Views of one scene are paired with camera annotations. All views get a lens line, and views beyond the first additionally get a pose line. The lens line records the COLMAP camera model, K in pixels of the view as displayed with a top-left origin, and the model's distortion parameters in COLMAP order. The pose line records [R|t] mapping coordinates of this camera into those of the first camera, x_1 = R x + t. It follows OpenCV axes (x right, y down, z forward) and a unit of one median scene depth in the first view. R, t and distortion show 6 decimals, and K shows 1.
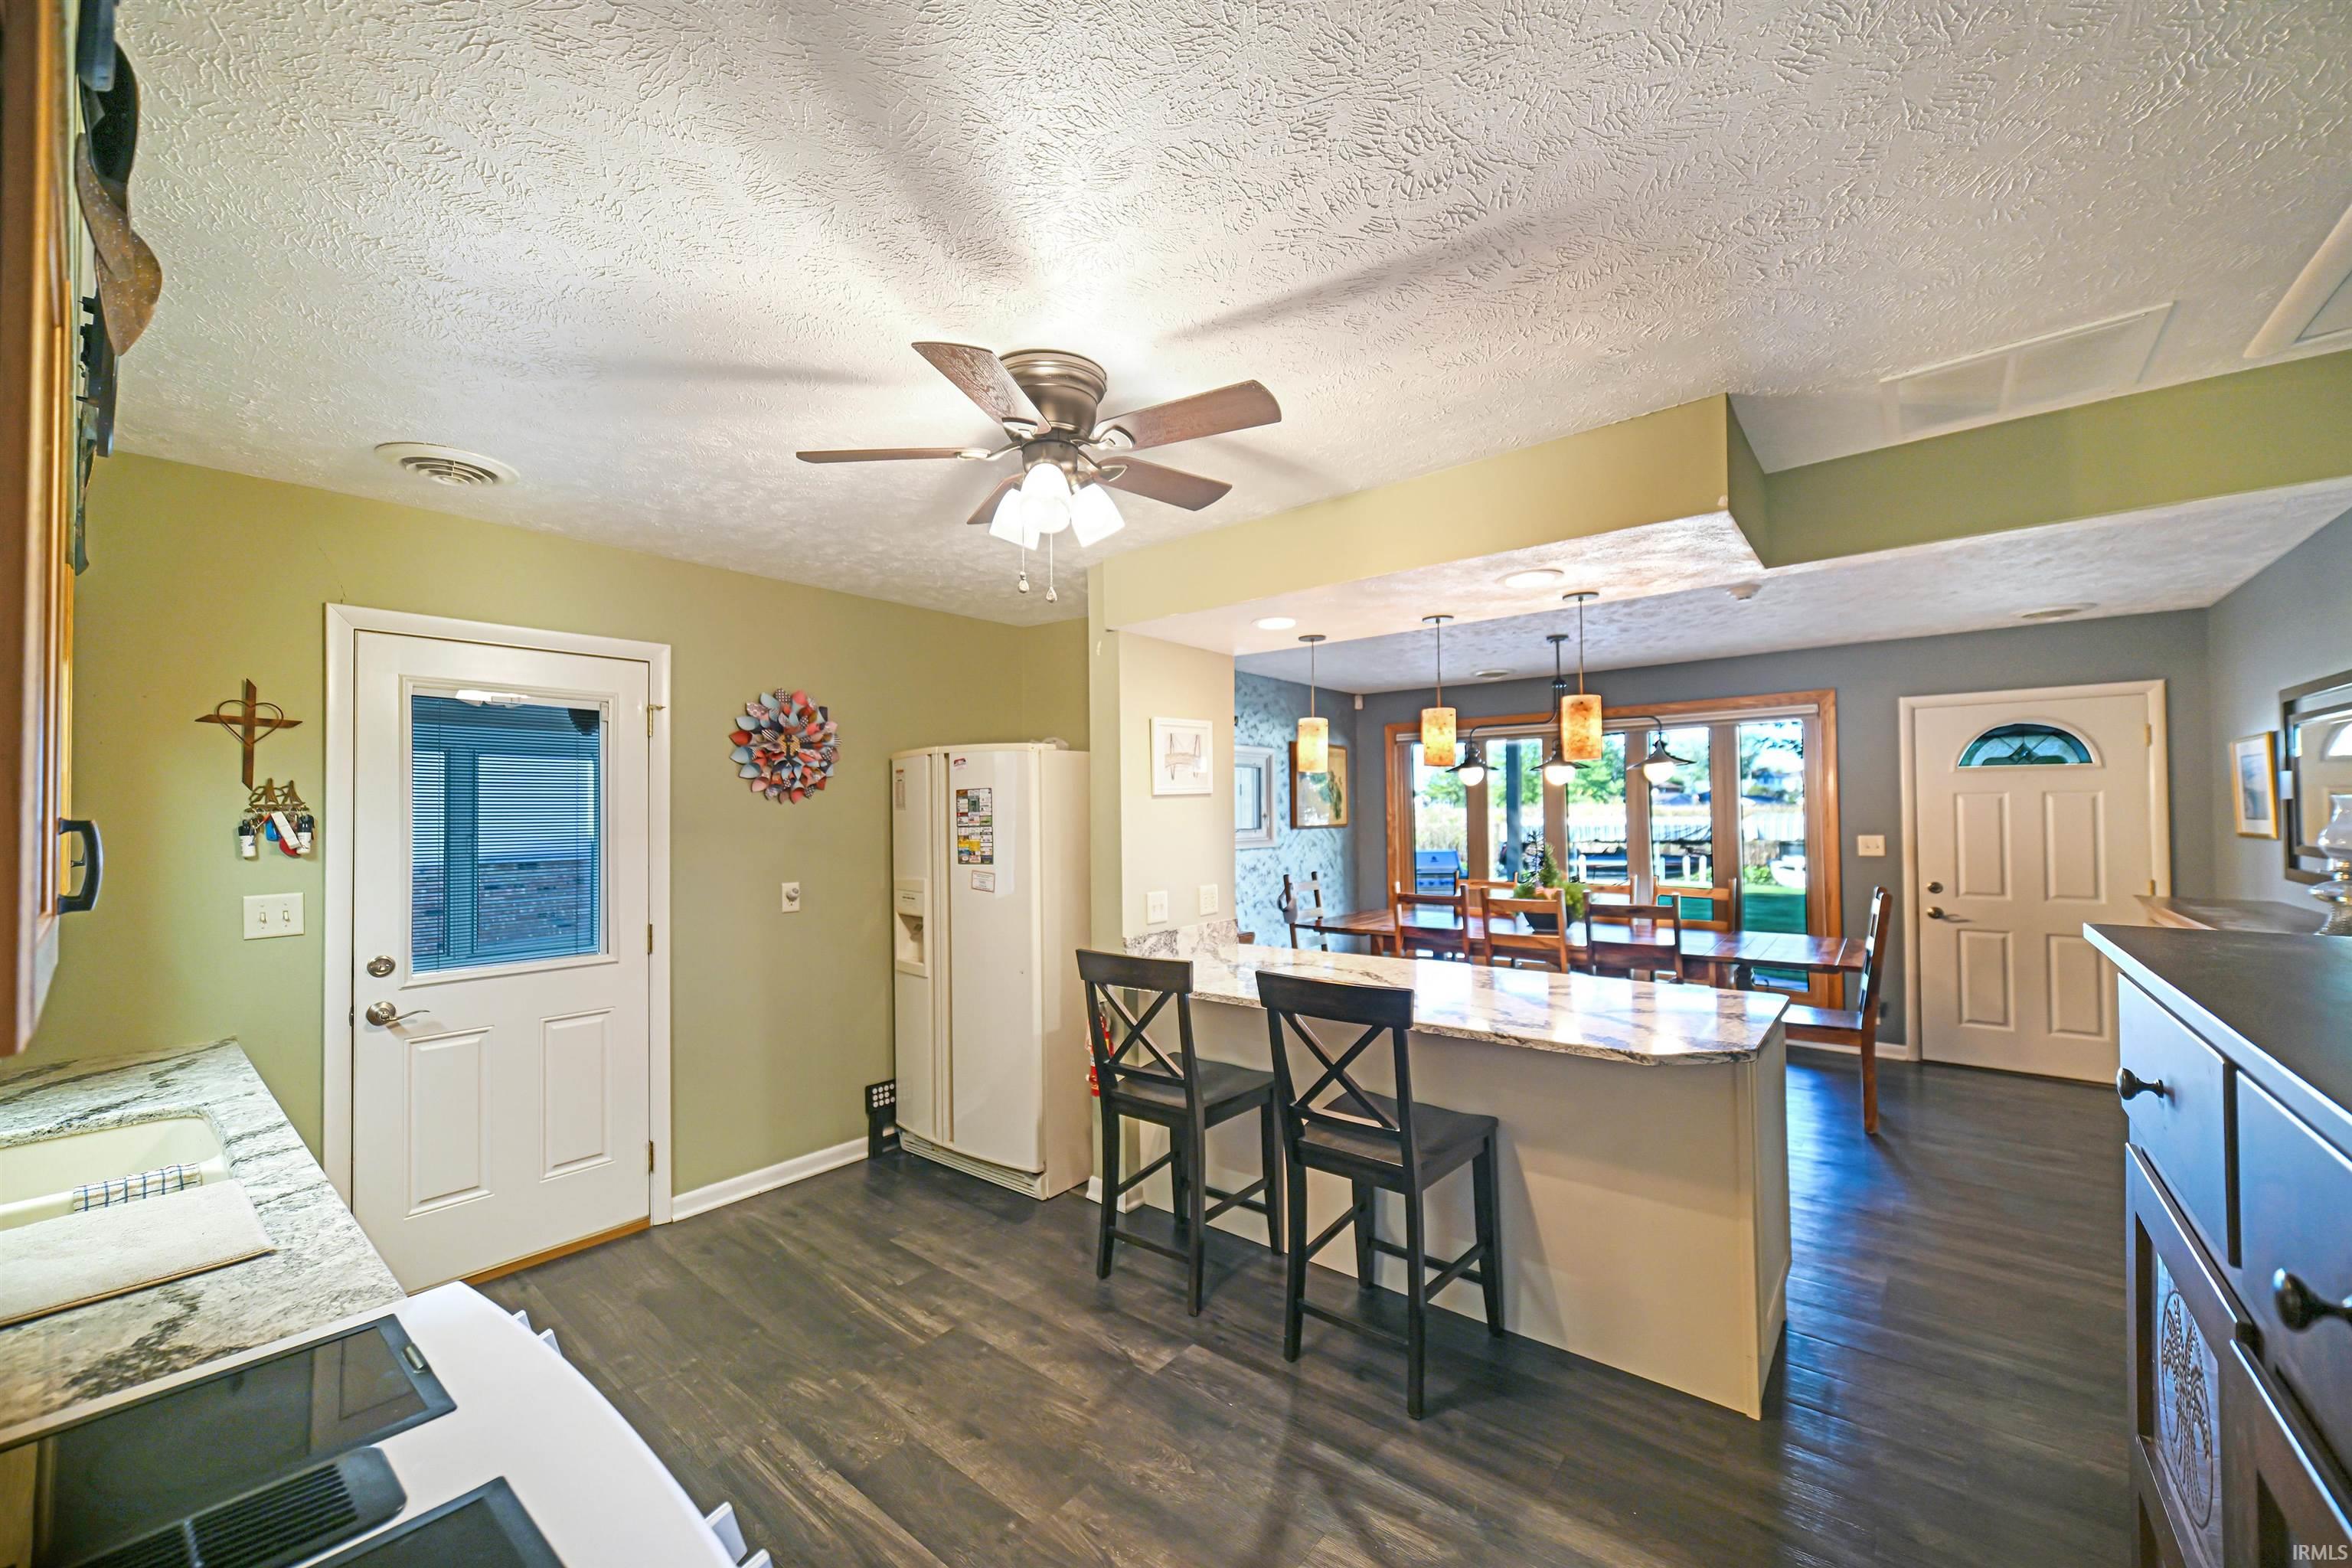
lens RADIAL K [[925.5, 0, 1174.2], [0, 925.5, 802.3], [0, 0, 1]] dist [0.001535, 0.000218]
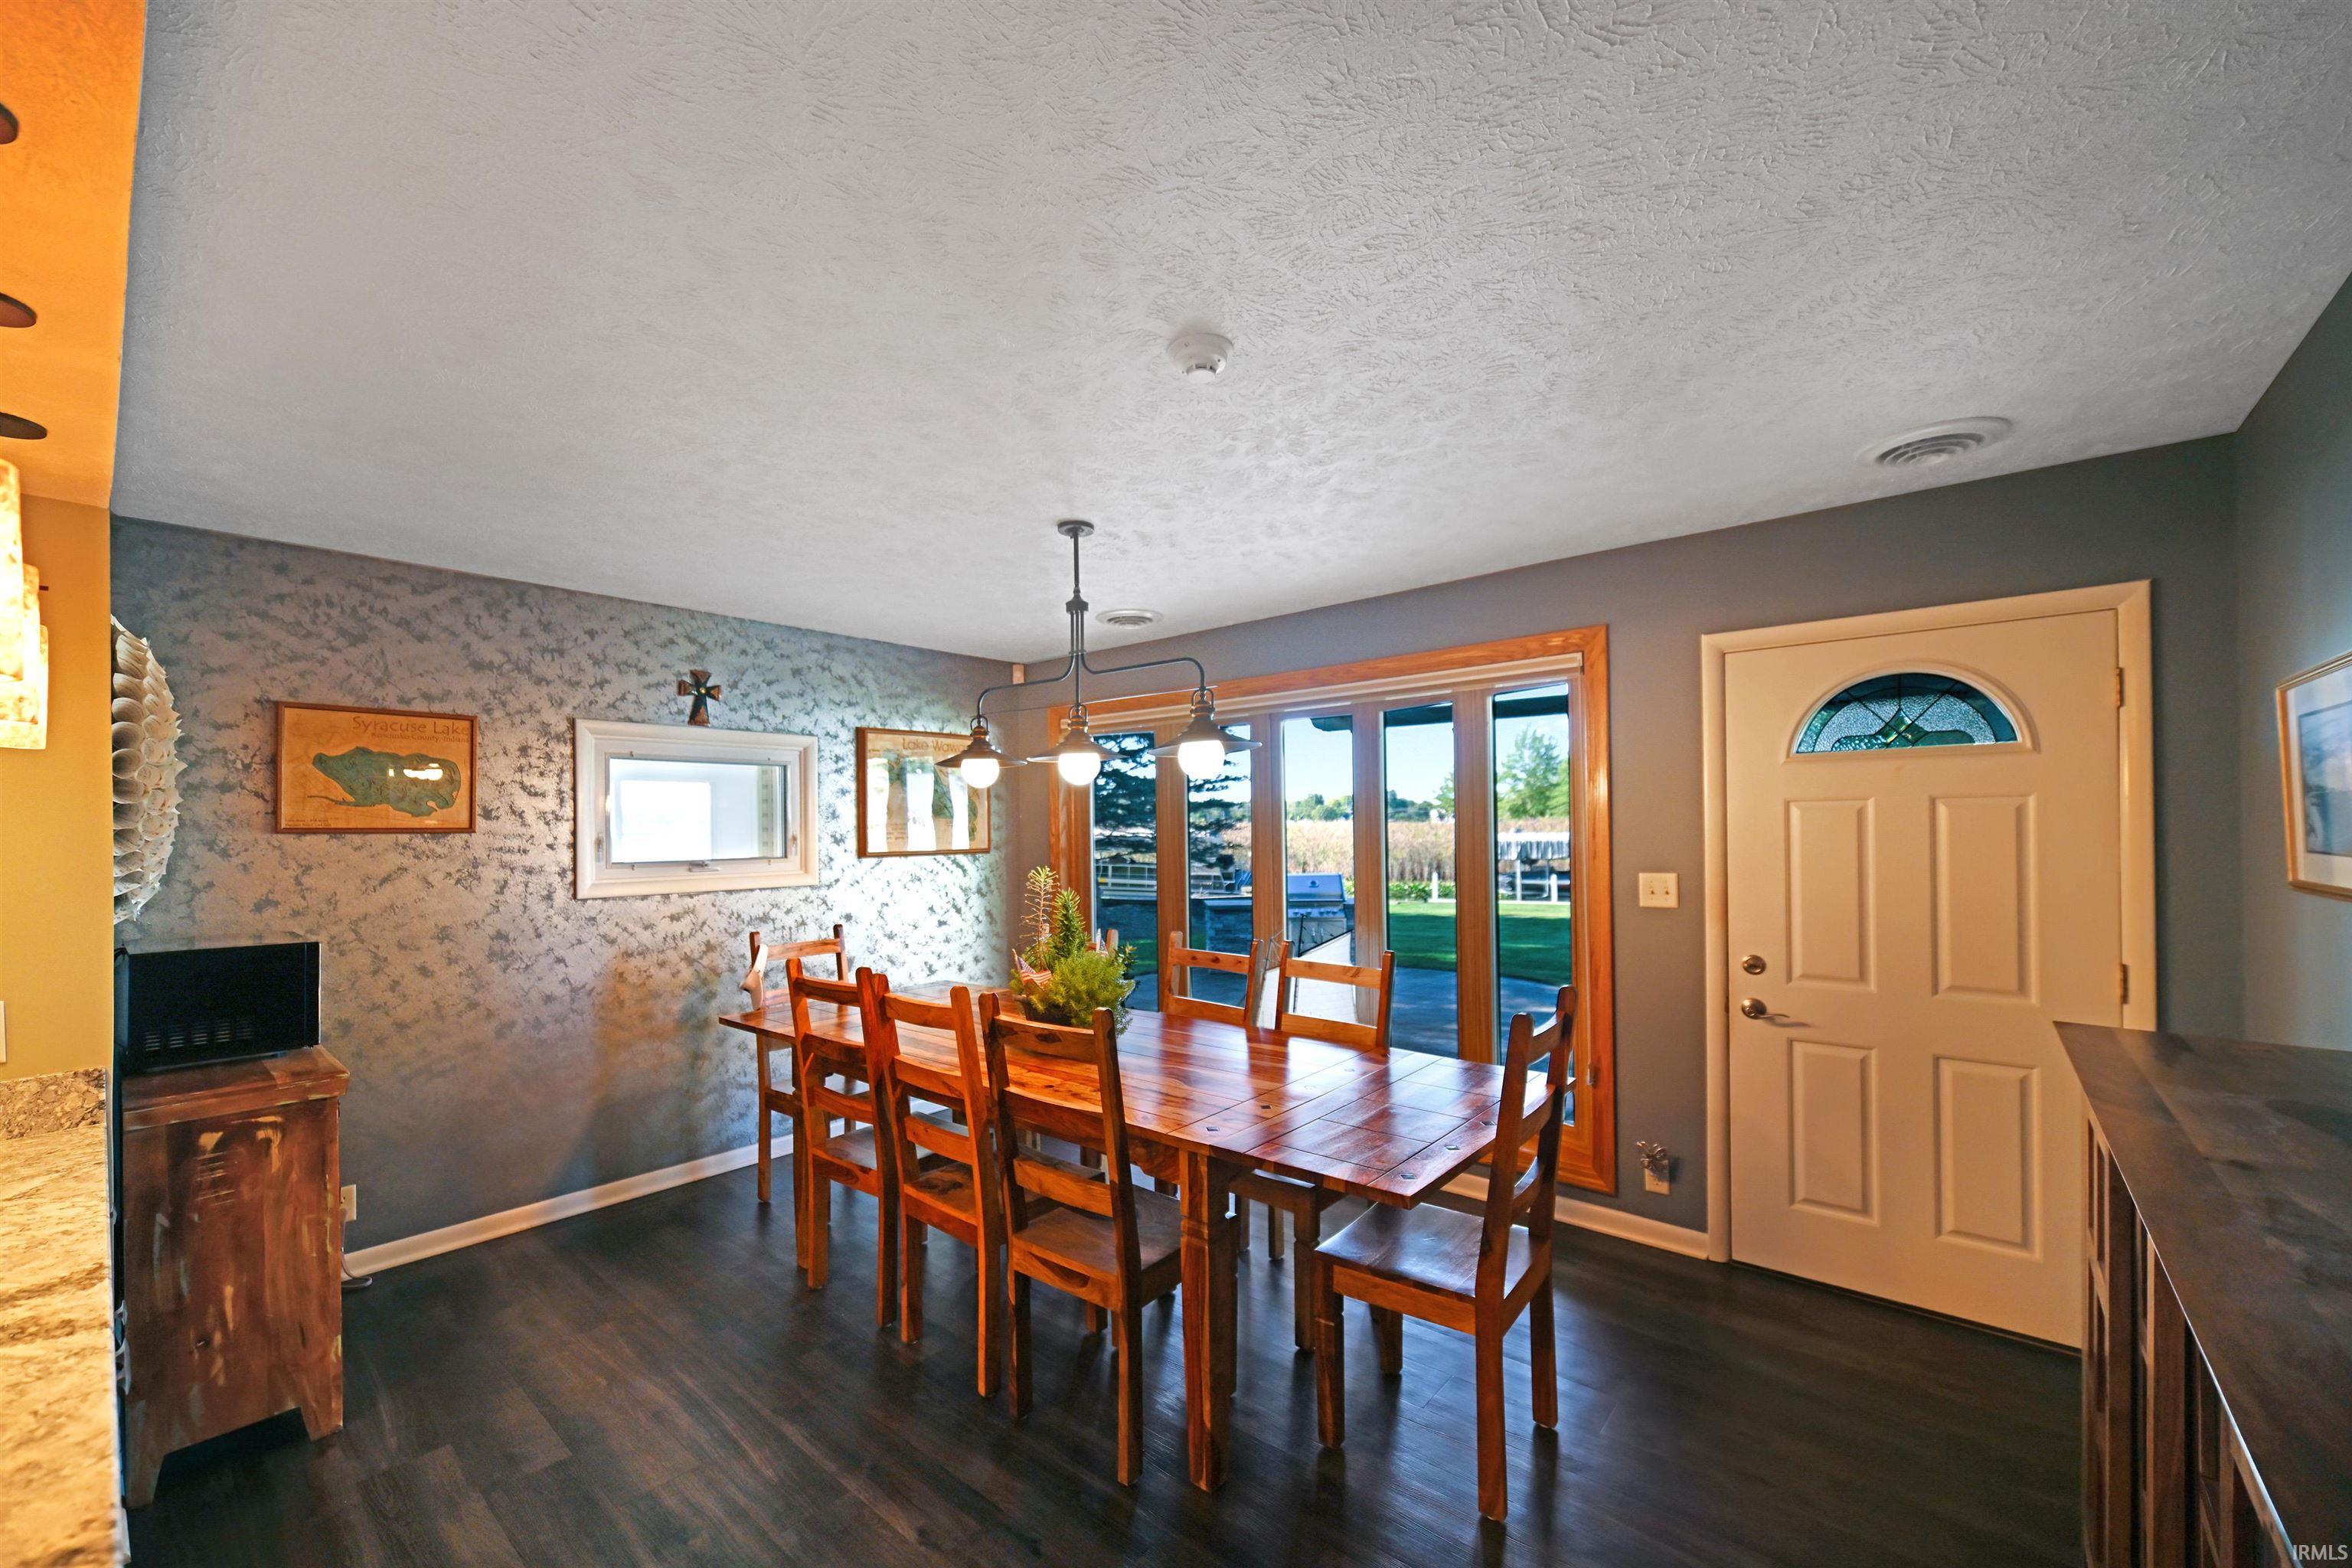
lens RADIAL K [[925.5, 0, 1194.5], [0, 925.5, 826.6], [0, 0, 1]] dist [0.001535, 0.000218]
pose [[0.999842, -0.001705, -0.017688, 0.500292], [0.001920, 0.999924, 0.012177, -0.001440], [0.017666, -0.012209, 0.999769, 0.434132]]
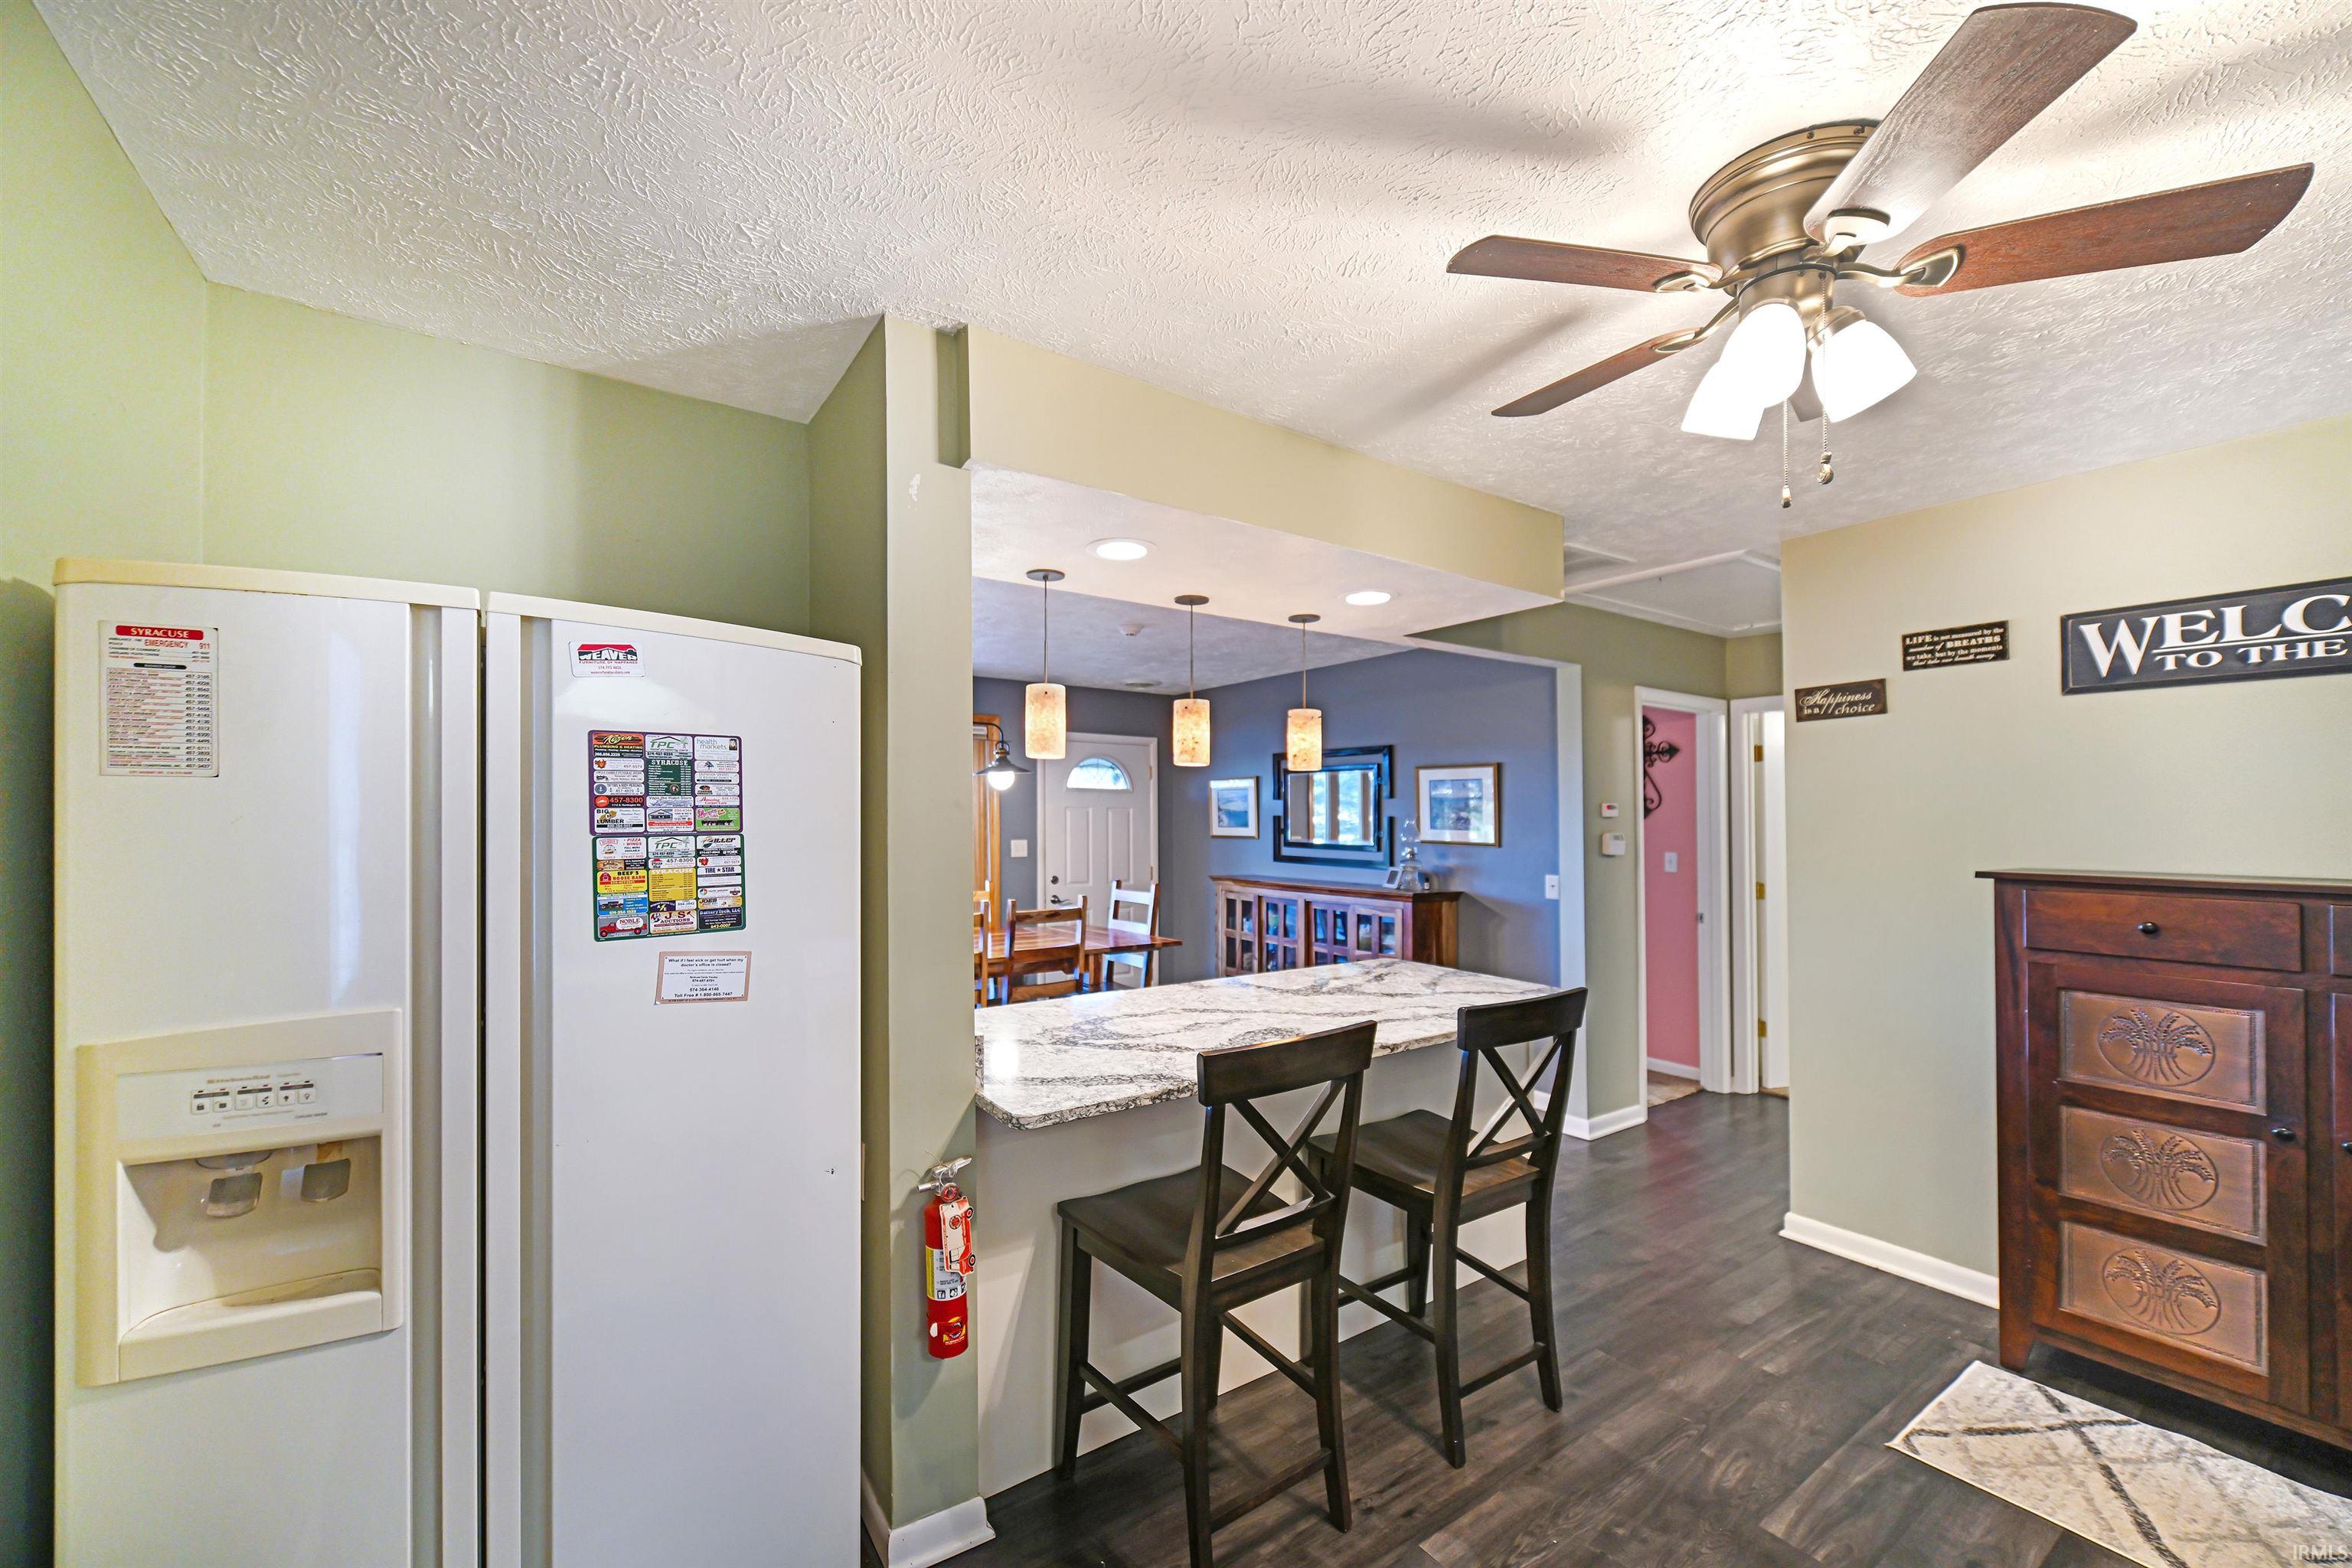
lens RADIAL K [[925.5, 0, 1187.1], [0, 925.5, 828.4], [0, 0, 1]] dist [0.001535, 0.000218]
pose [[0.276537, 0.003378, 0.960997, -0.365099], [-0.024402, 0.999696, 0.003508, 0.011962], [-0.960693, -0.024420, 0.276535, 0.491290]]
